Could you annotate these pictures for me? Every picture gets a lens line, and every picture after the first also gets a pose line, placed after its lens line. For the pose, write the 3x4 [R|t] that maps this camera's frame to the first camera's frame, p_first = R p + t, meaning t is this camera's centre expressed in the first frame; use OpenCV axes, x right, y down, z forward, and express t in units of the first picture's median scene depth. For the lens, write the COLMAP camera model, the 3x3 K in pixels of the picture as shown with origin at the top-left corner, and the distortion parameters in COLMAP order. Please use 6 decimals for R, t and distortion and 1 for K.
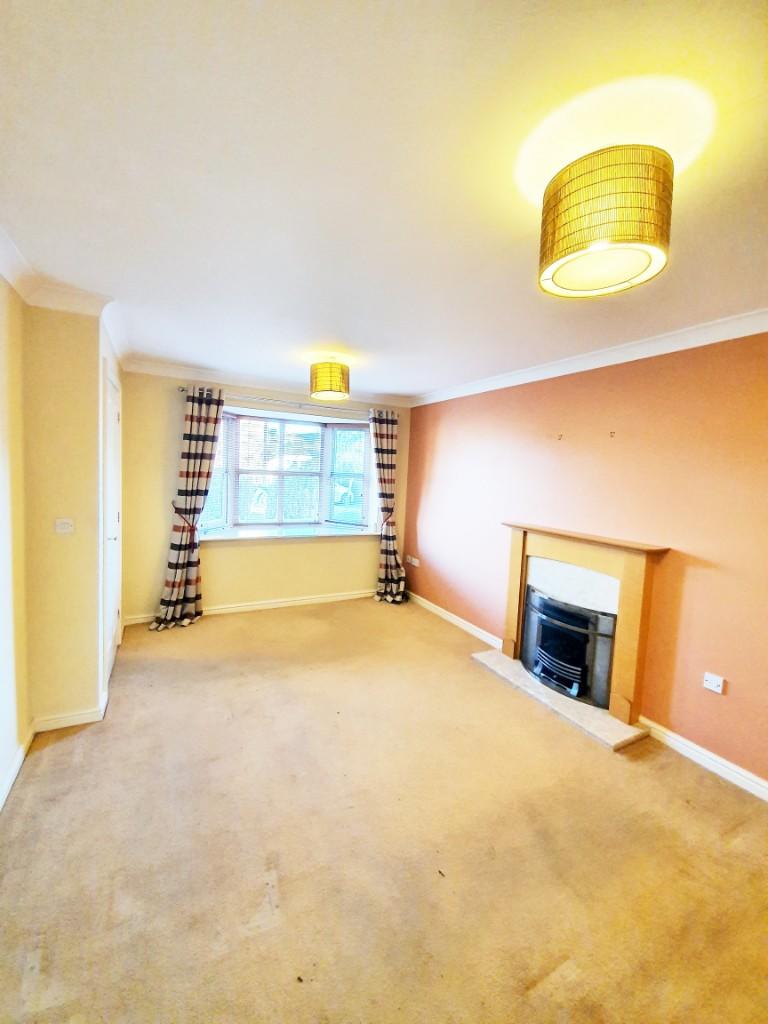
lens RADIAL K [[398.7, 0, 378.6], [0, 398.7, 503.5], [0, 0, 1]] dist [-0.021989, -0.000383]
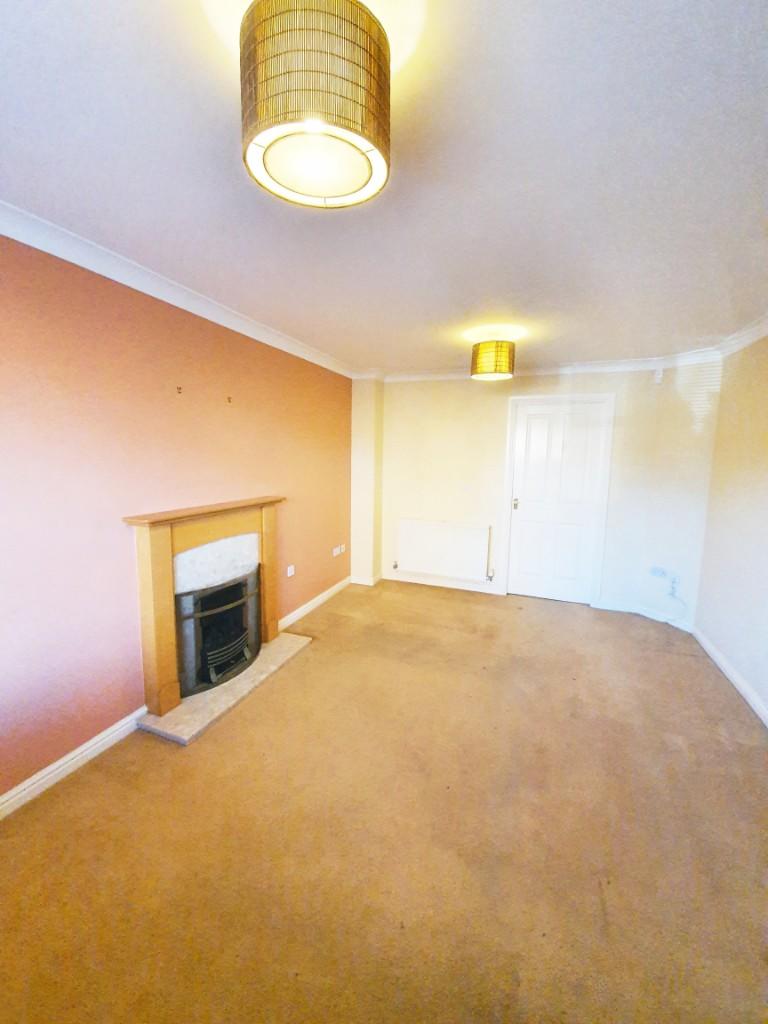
lens RADIAL K [[398.7, 0, 378.6], [0, 398.7, 503.5], [0, 0, 1]] dist [-0.021989, -0.000383]
pose [[-0.644367, -0.155709, 0.748696, -0.431040], [0.027556, 0.973687, 0.226218, -0.128331], [-0.764220, 0.166398, -0.623121, 1.311529]]
